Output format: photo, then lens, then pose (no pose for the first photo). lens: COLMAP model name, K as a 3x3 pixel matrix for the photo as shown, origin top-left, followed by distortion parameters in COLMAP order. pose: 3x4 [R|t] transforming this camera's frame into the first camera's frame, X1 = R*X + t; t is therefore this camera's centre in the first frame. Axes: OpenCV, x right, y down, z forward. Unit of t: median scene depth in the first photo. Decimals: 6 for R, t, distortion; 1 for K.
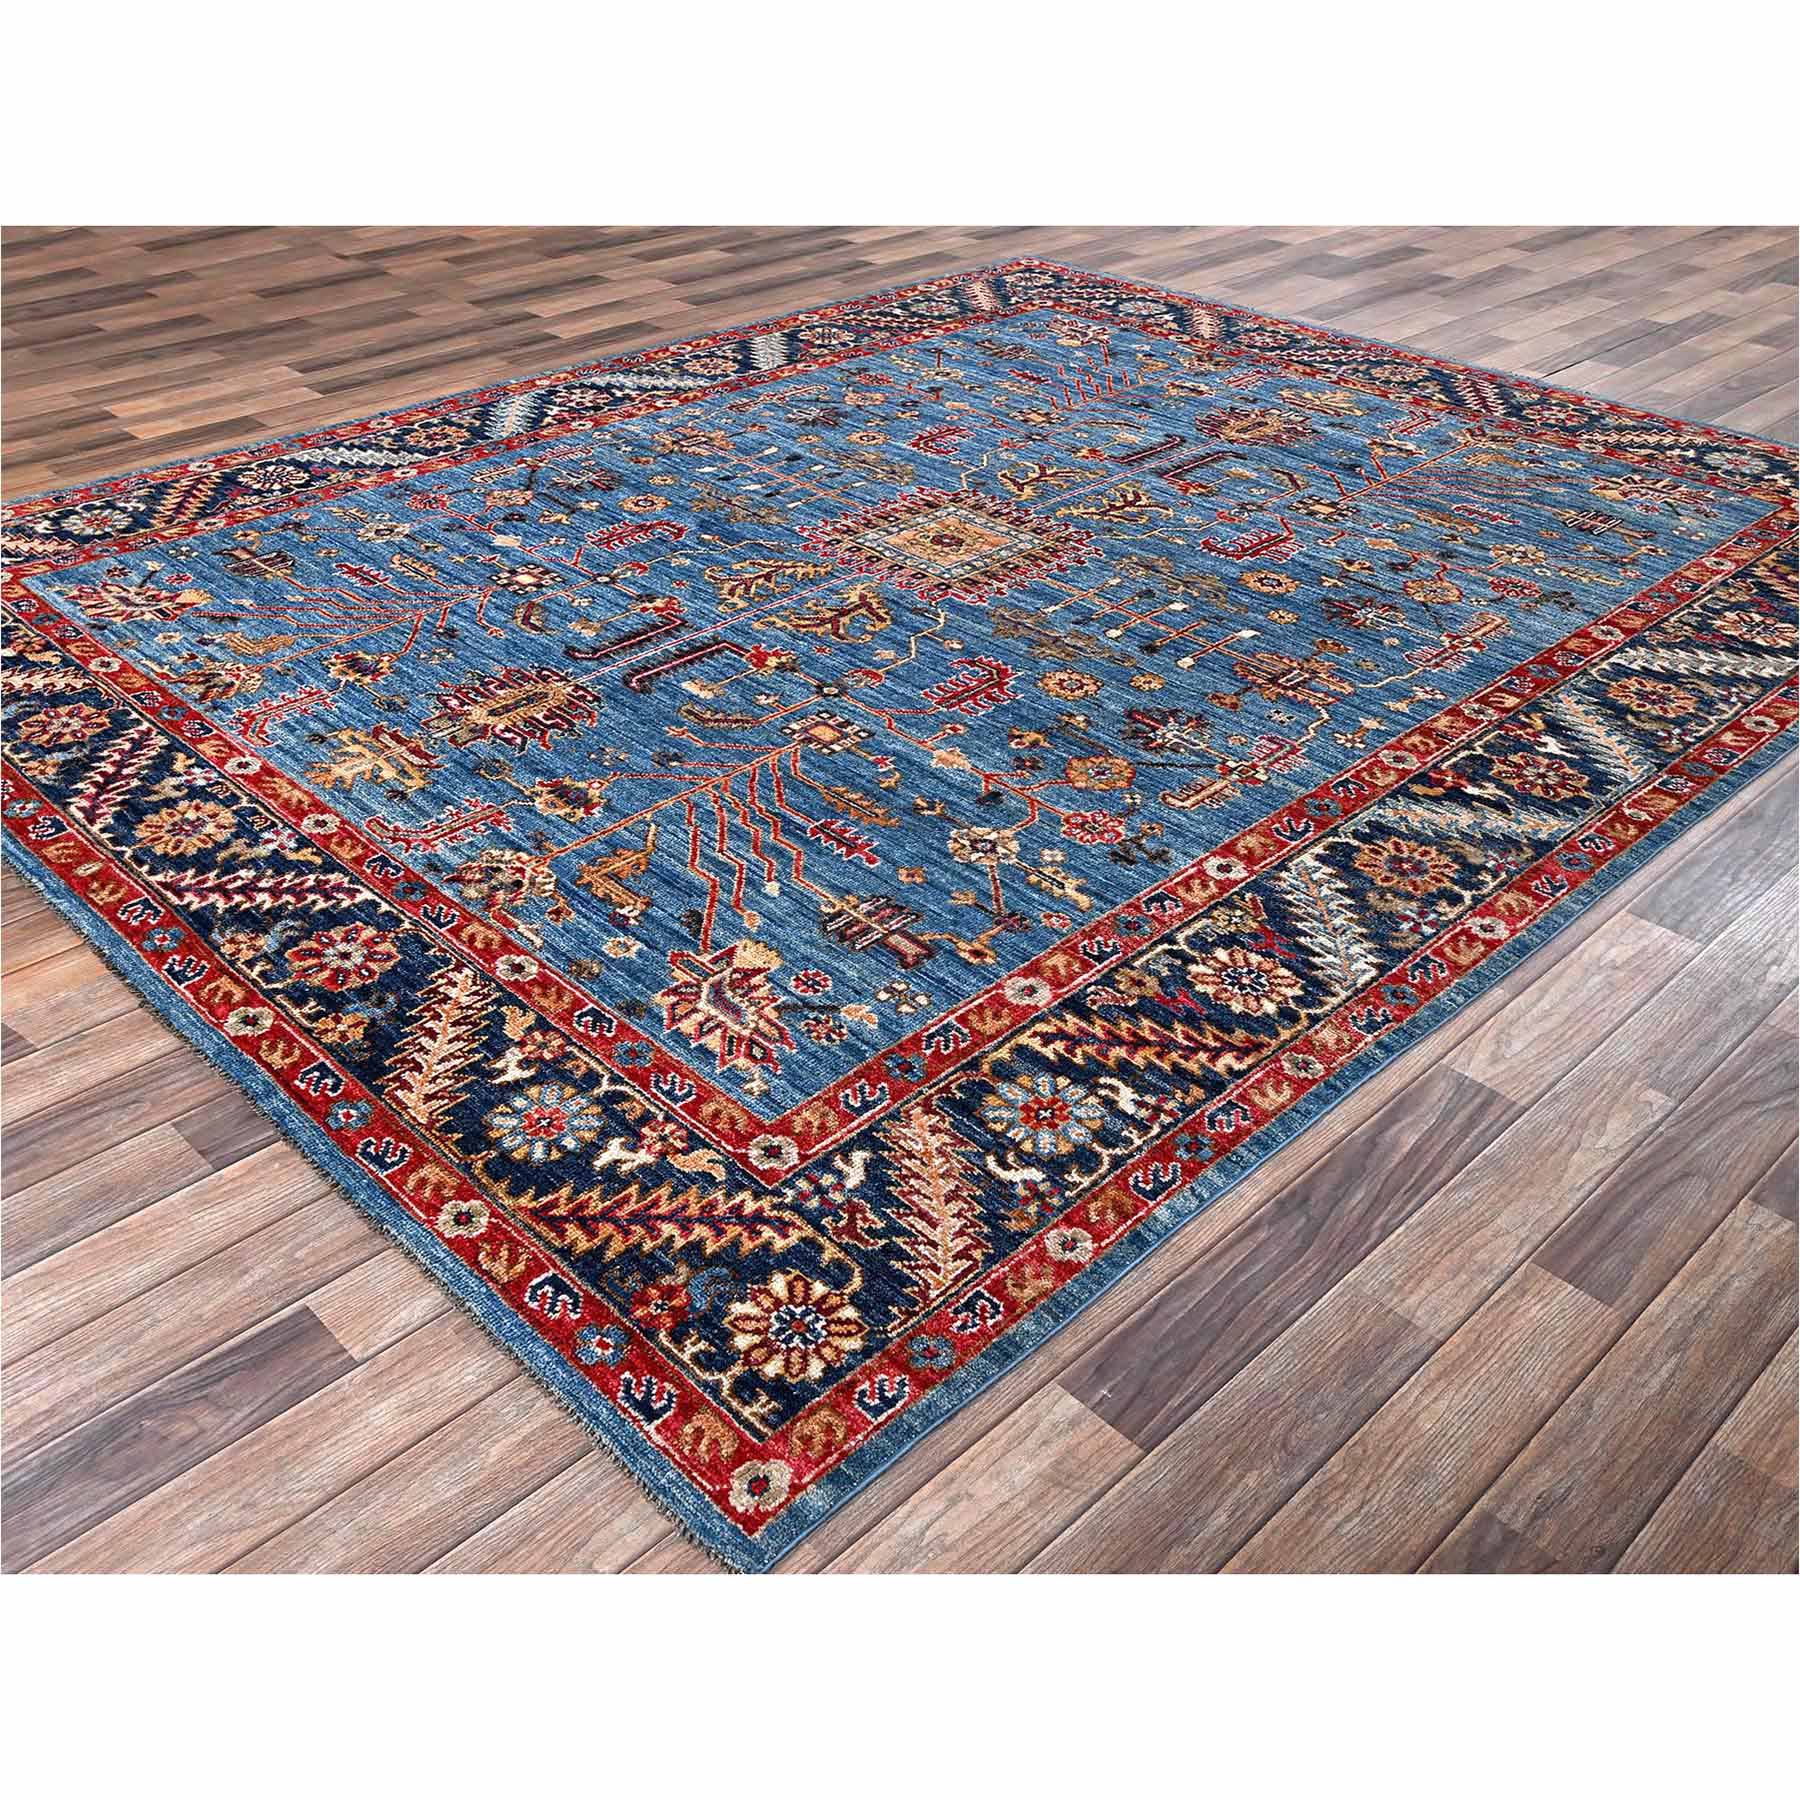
lens RADIAL K [[1771.8, 0, 900.0], [0, 1771.8, 900.0], [0, 0, 1]] dist [-0.000068, 0.000042]
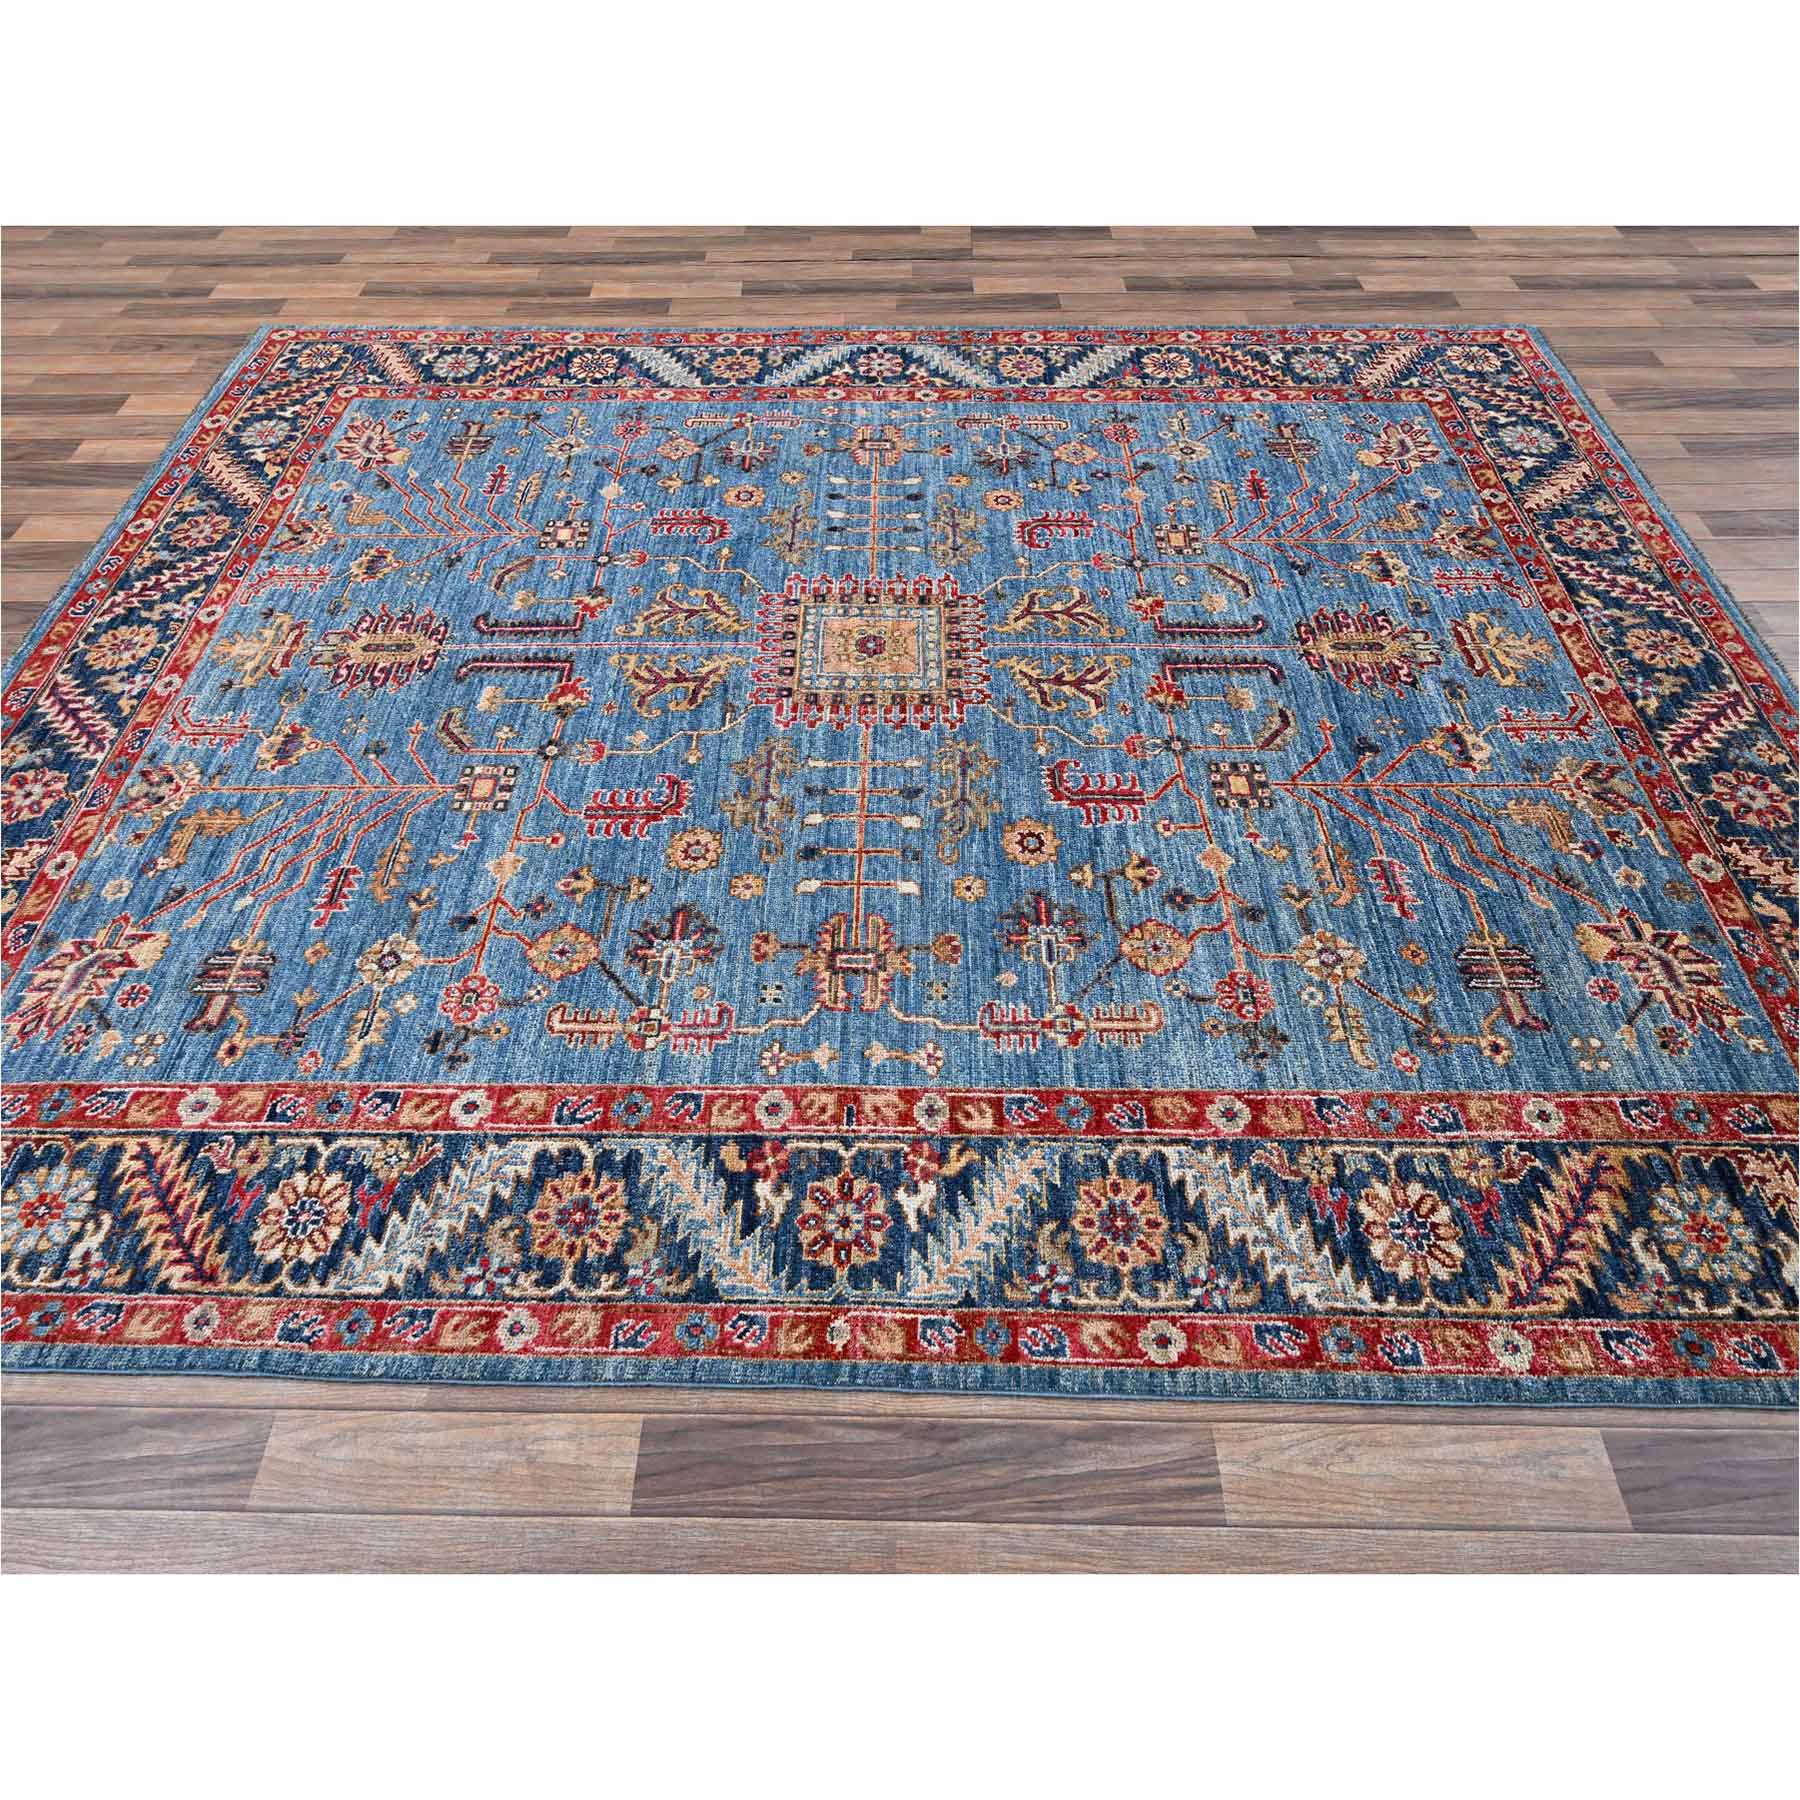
lens RADIAL K [[1188.0, 0, 853.1], [0, 1188.0, 898.3], [0, 0, 1]] dist [-0.001066, -0.001005]
pose [[0.694519, 0.540689, -0.474657, 0.552501], [-0.375787, 0.835197, 0.401535, -0.448814], [0.613537, -0.100504, 0.783244, 0.521358]]
